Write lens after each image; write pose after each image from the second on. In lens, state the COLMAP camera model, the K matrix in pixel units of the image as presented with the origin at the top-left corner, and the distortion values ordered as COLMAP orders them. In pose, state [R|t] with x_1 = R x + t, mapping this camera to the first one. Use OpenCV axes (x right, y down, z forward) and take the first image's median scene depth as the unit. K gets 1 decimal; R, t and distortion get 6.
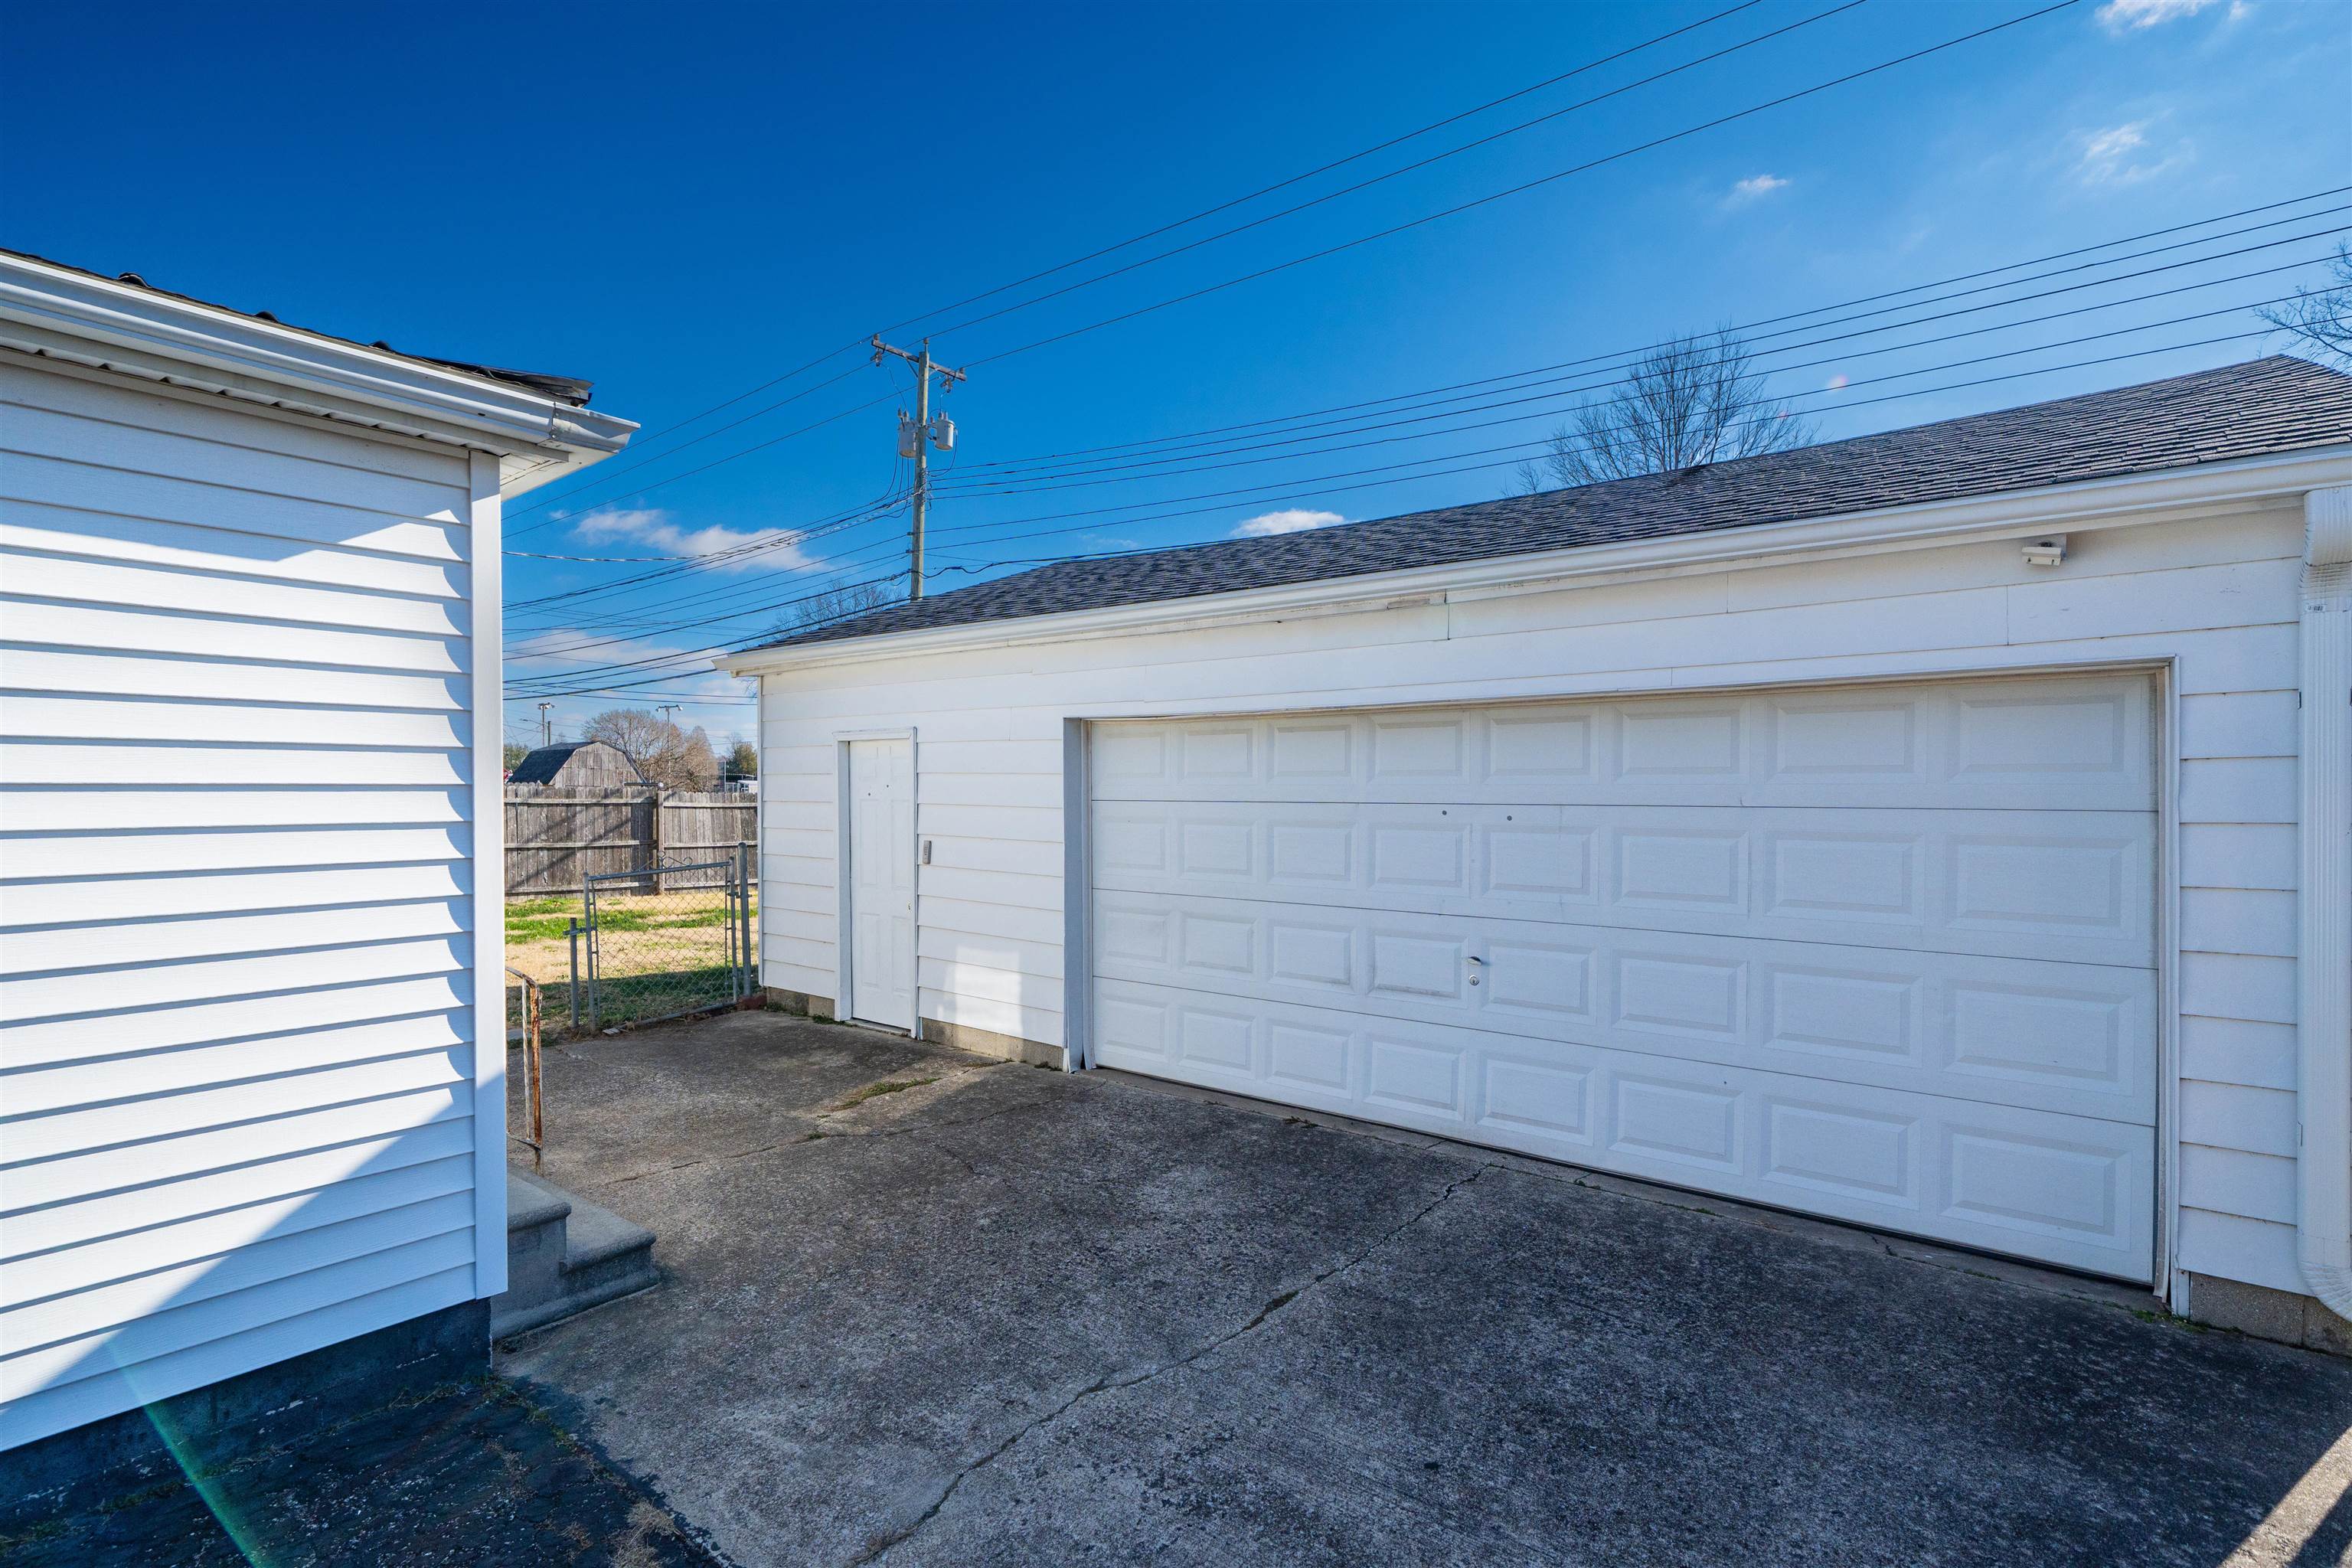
lens RADIAL K [[1097.0, 0, 1177.8], [0, 1097.0, 787.4], [0, 0, 1]] dist [0.000150, -0.000101]
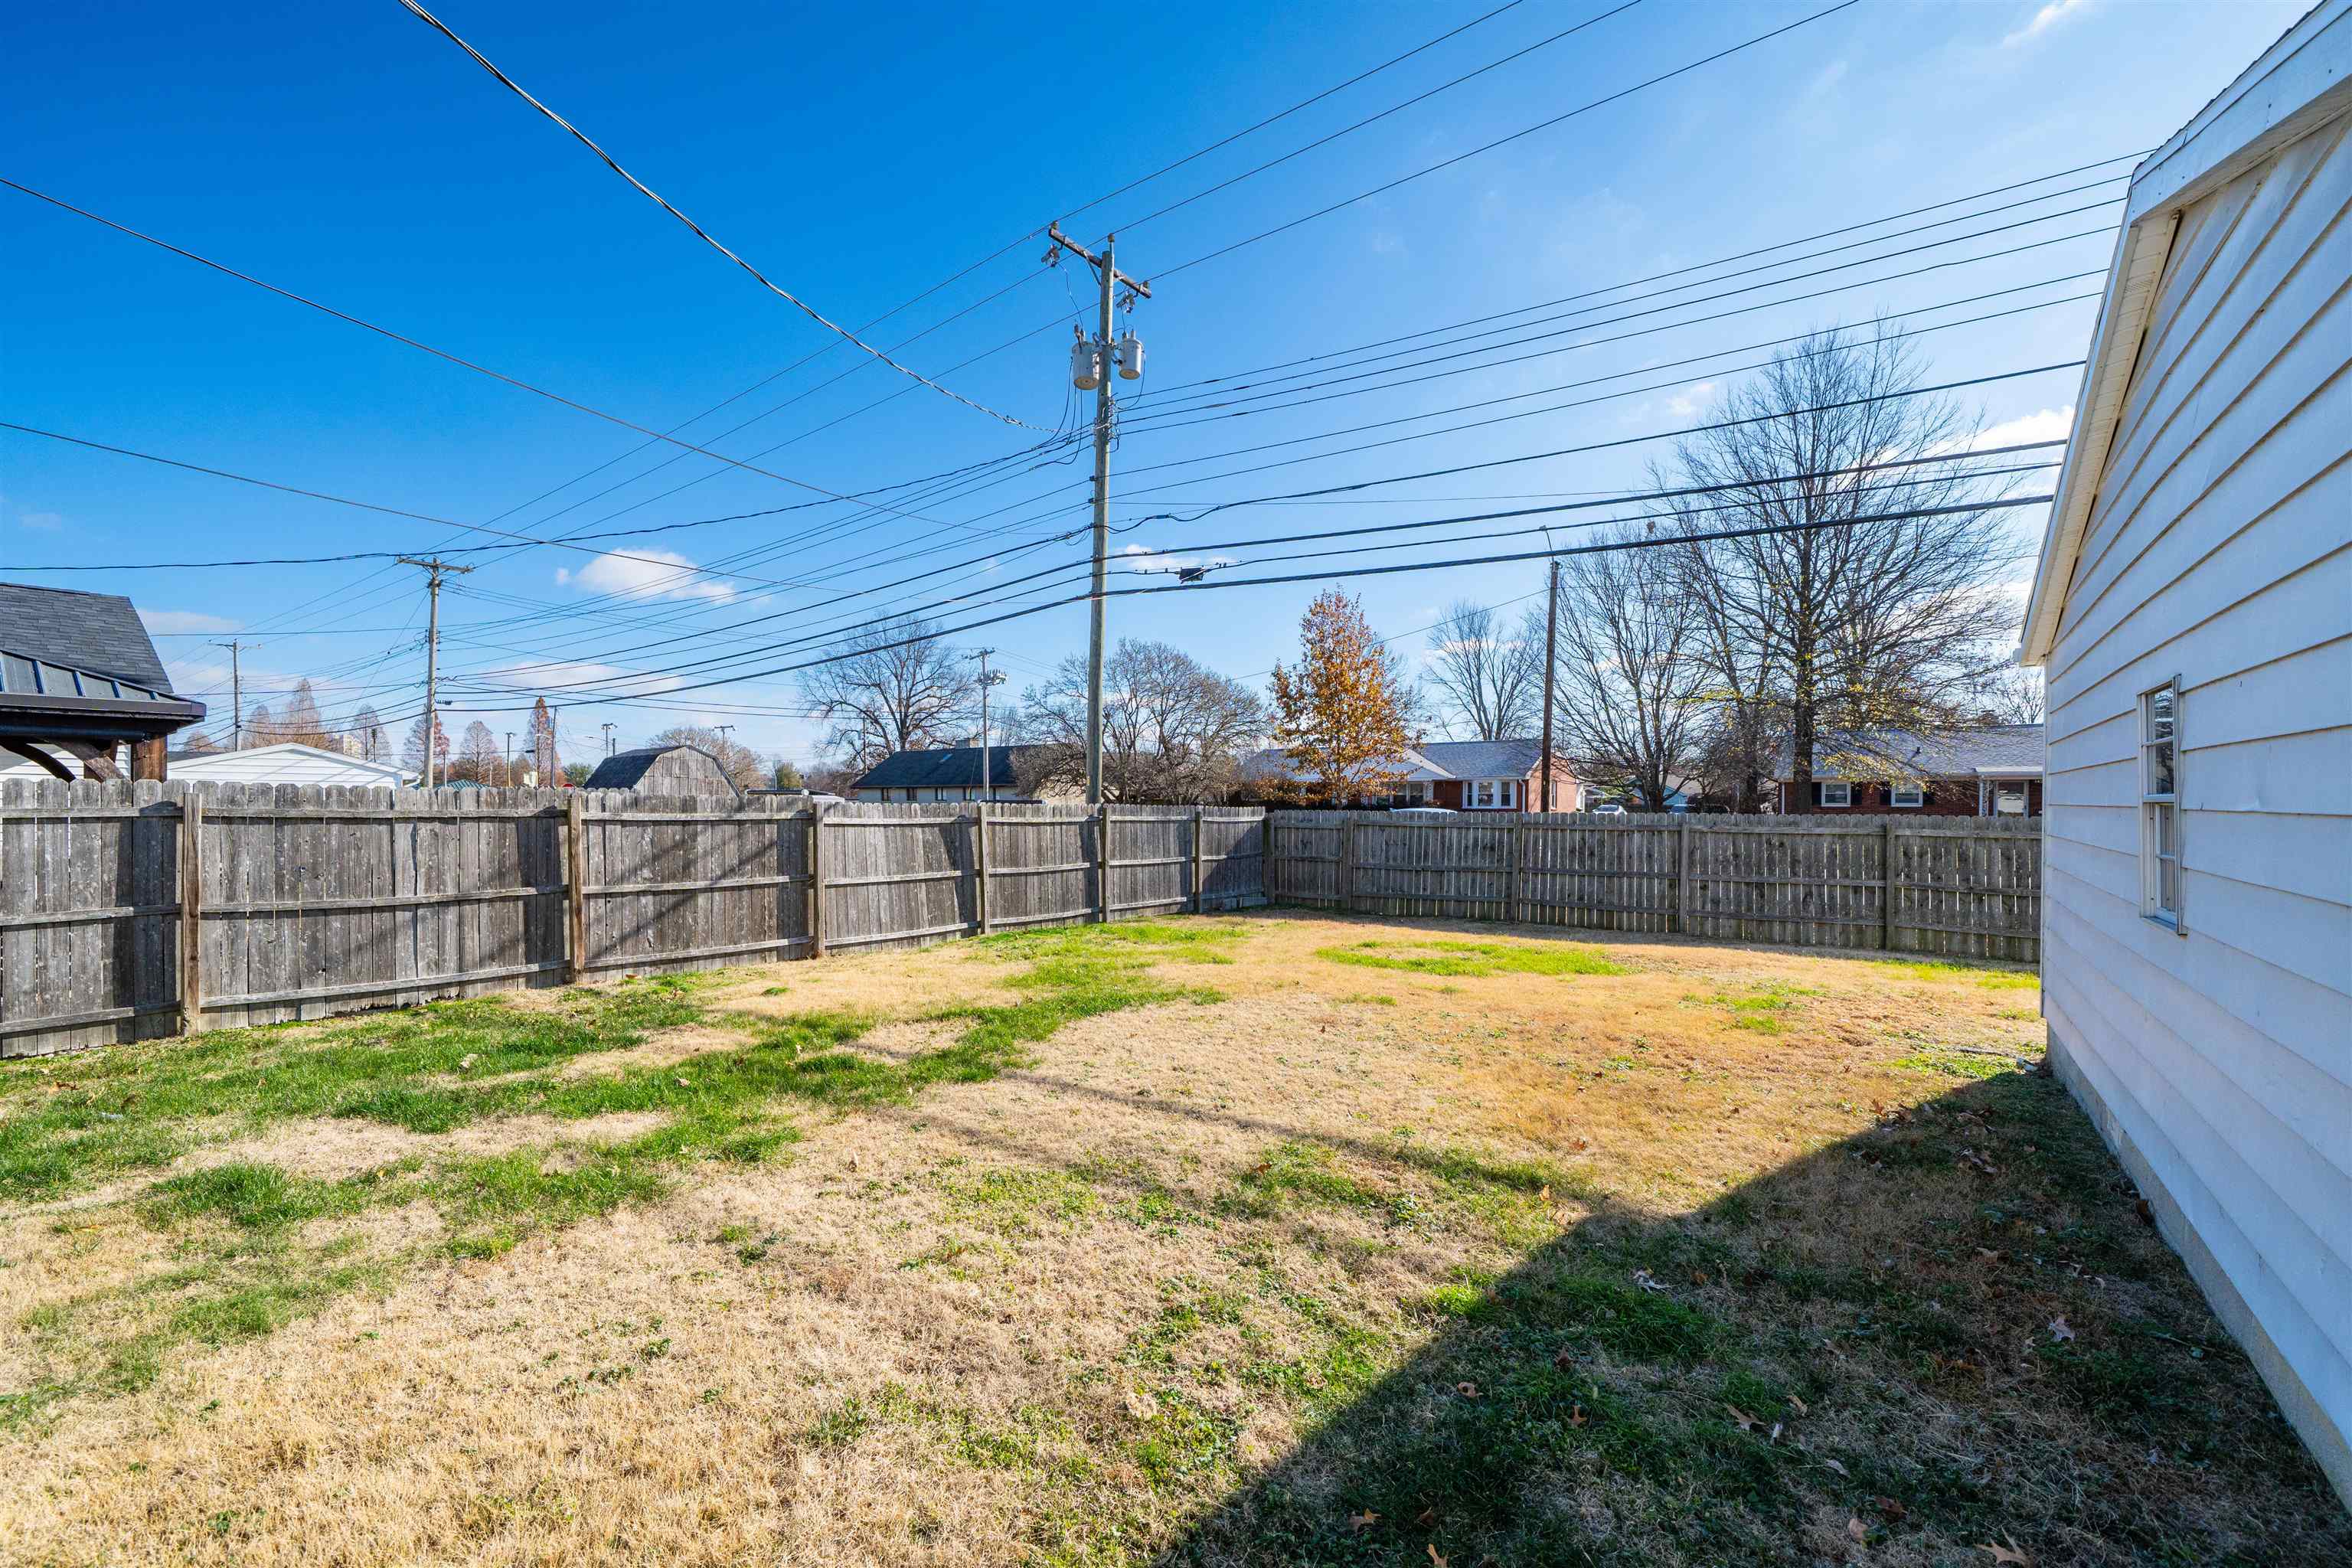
lens RADIAL K [[955.3, 0, 1173.0], [0, 955.3, 790.3], [0, 0, 1]] dist [0.000394, 0.000025]
pose [[0.999952, -0.000861, 0.009805, -0.265748], [0.000953, 0.999956, -0.009338, 0.002679], [-0.009797, 0.009347, 0.999908, 0.422816]]
